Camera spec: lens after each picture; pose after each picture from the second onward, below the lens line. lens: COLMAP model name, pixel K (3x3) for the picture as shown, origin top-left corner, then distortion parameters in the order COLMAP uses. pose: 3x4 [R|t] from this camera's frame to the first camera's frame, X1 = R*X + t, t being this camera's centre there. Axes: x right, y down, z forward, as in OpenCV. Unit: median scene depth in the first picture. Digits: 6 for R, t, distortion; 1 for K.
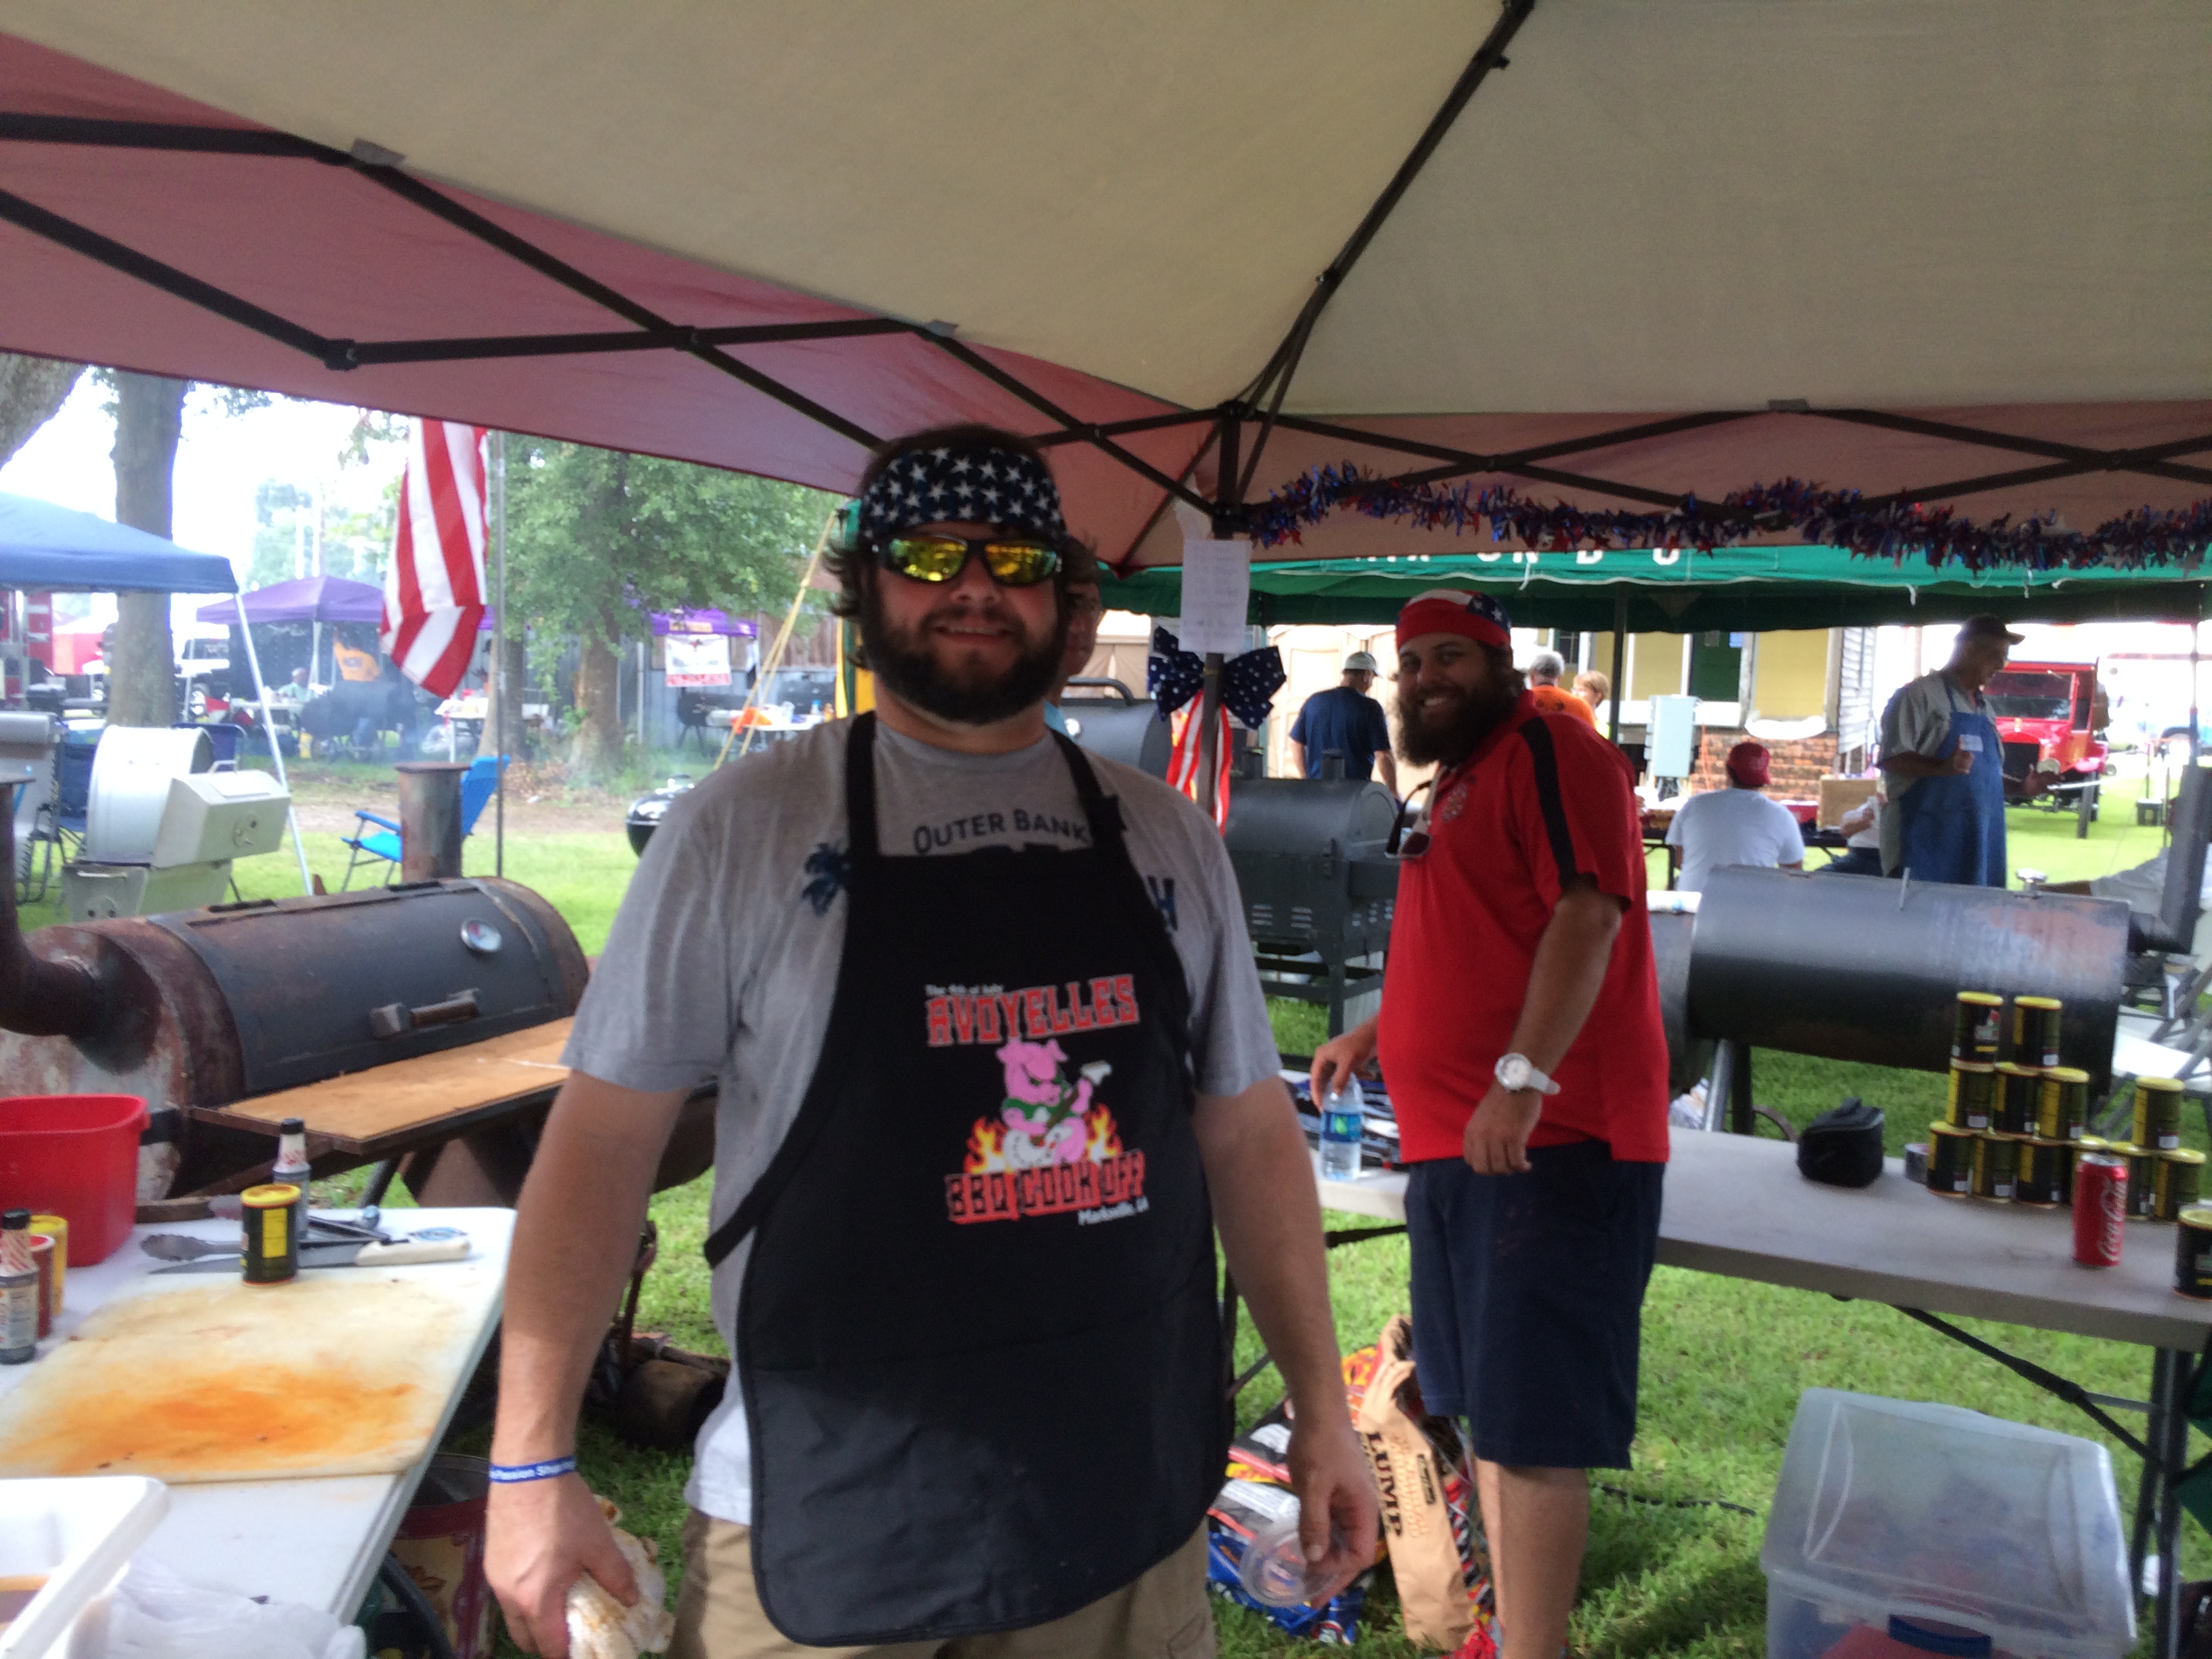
lens RADIAL K [[1907.1, 0, 1117.0], [0, 1907.1, 833.9], [0, 0, 1]] dist [0.052786, -0.084276]
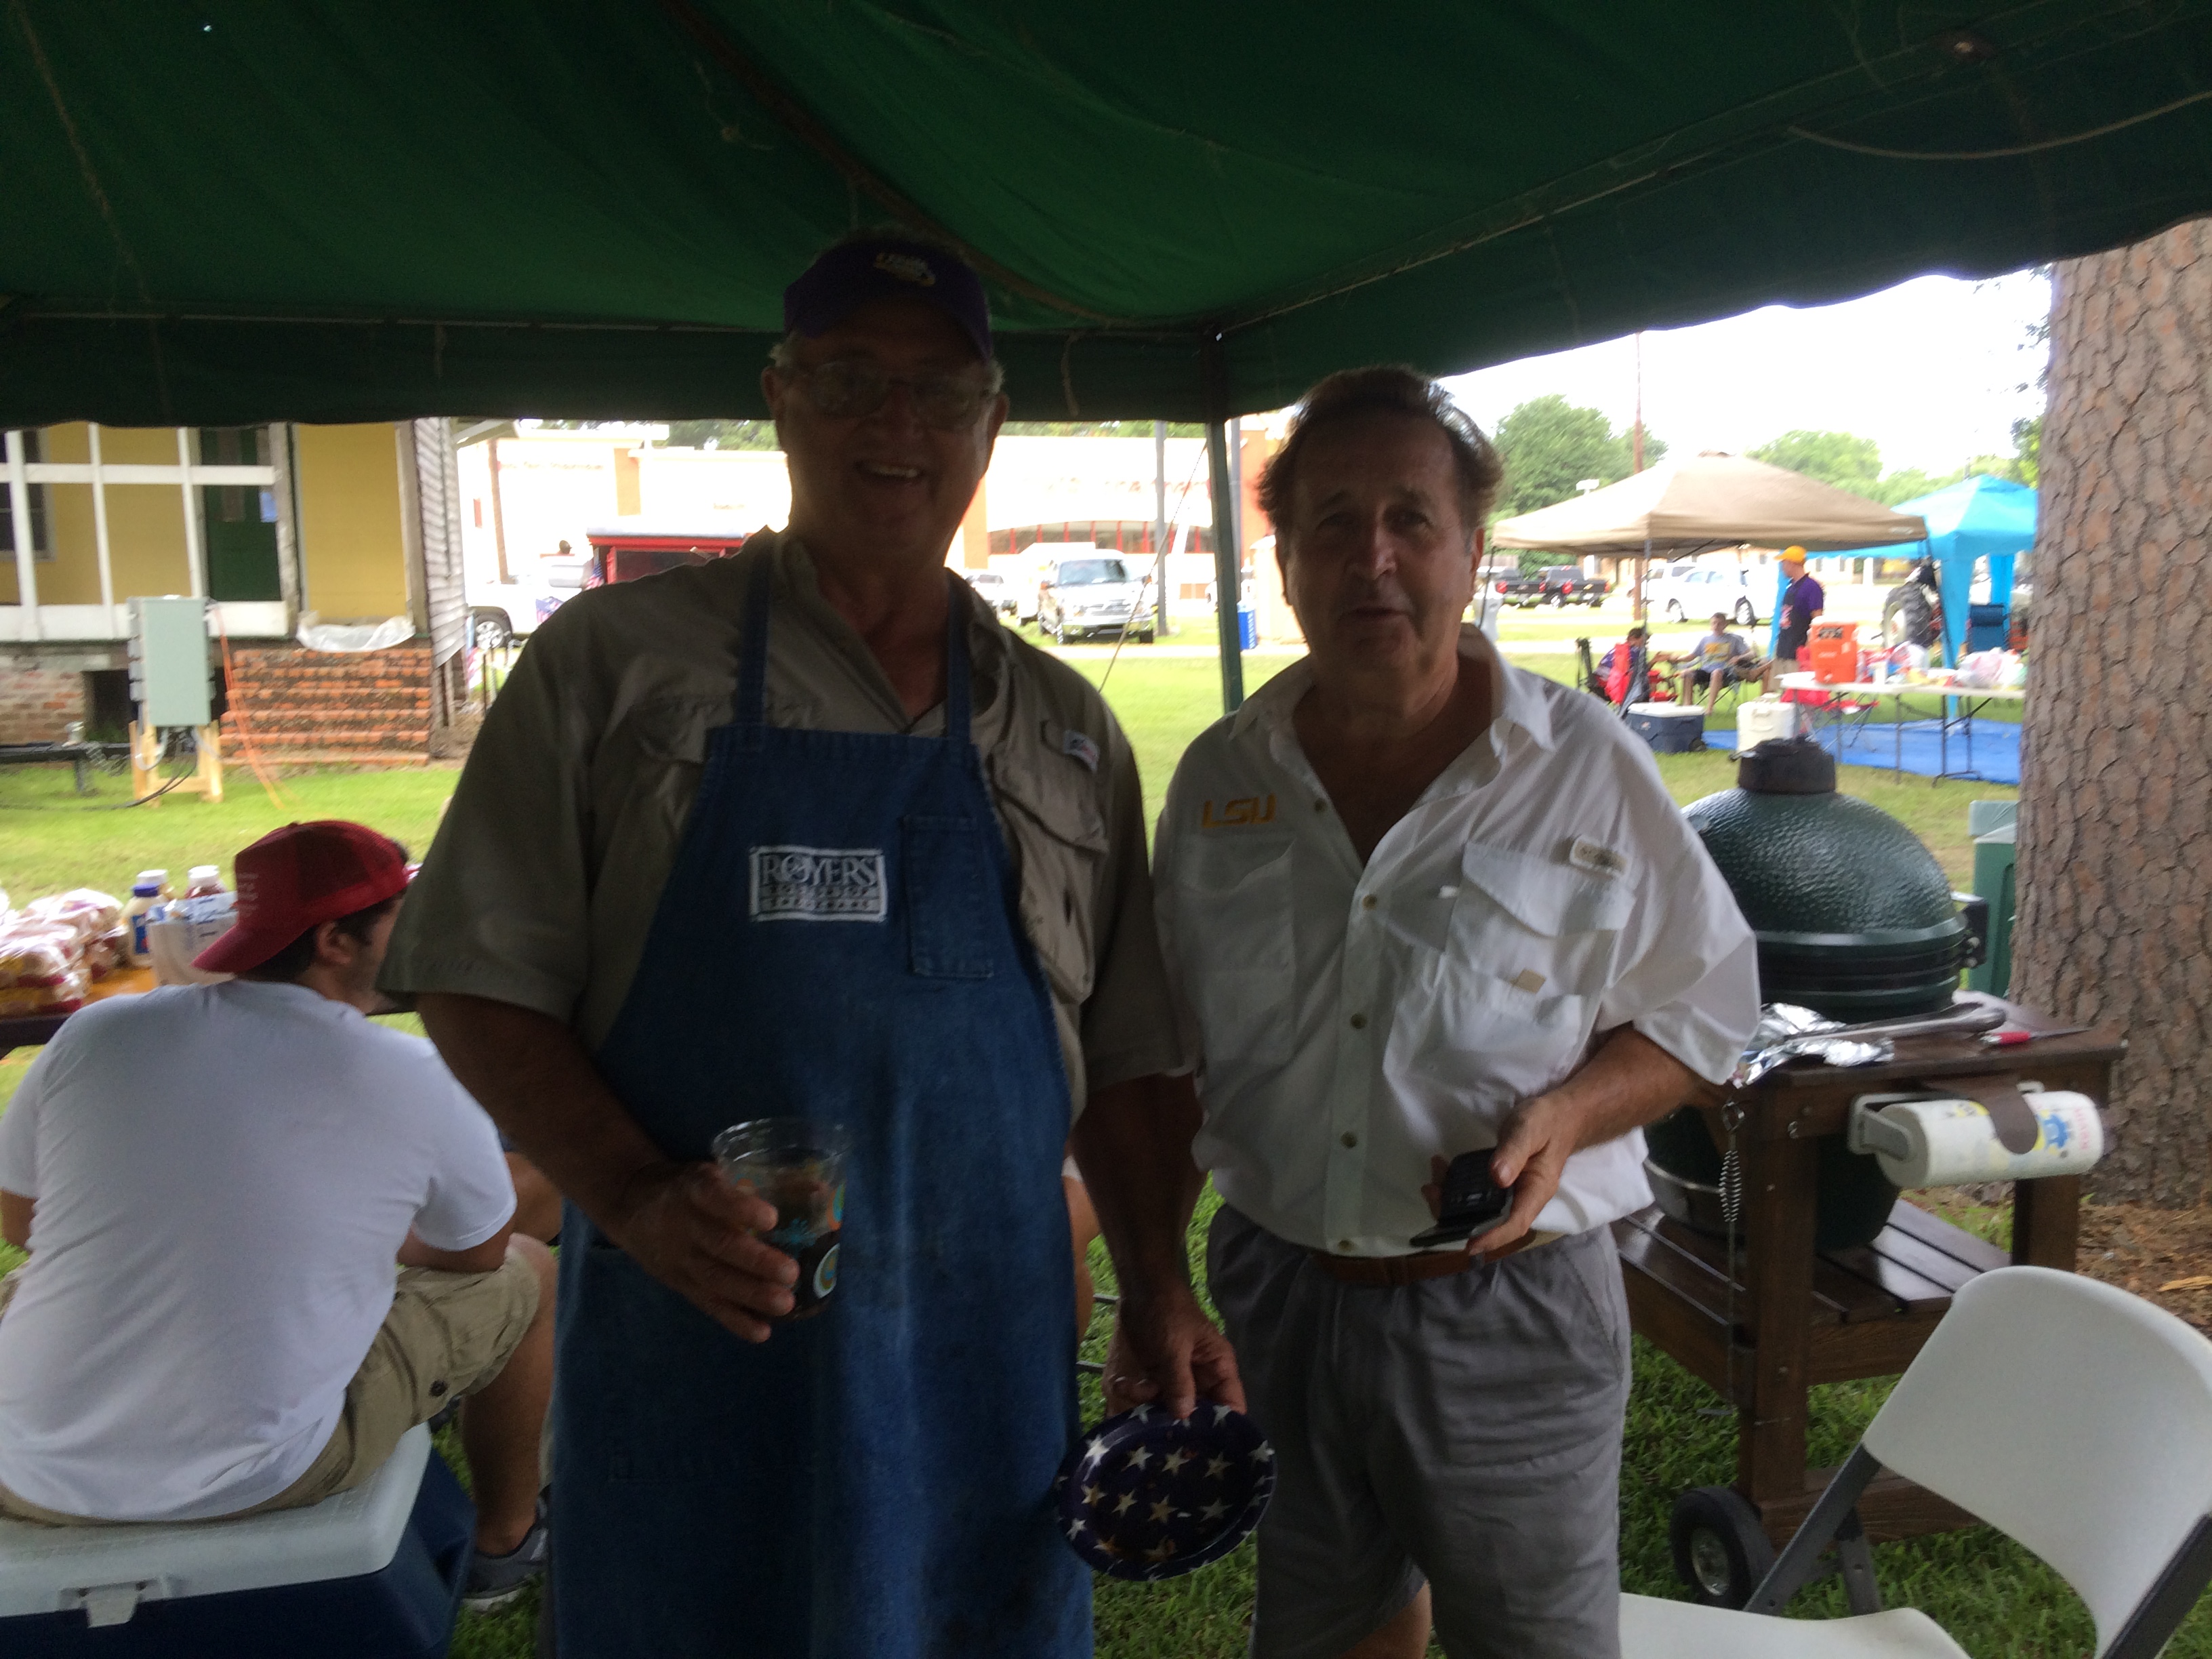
lens RADIAL K [[1907.1, 0, 1112.0], [0, 1907.1, 820.4], [0, 0, 1]] dist [0.052786, -0.084276]
pose [[0.752559, -0.116056, 0.648217, 0.097525], [0.088730, 0.993242, 0.074817, -0.016805], [-0.652519, 0.001212, 0.757771, 0.298337]]
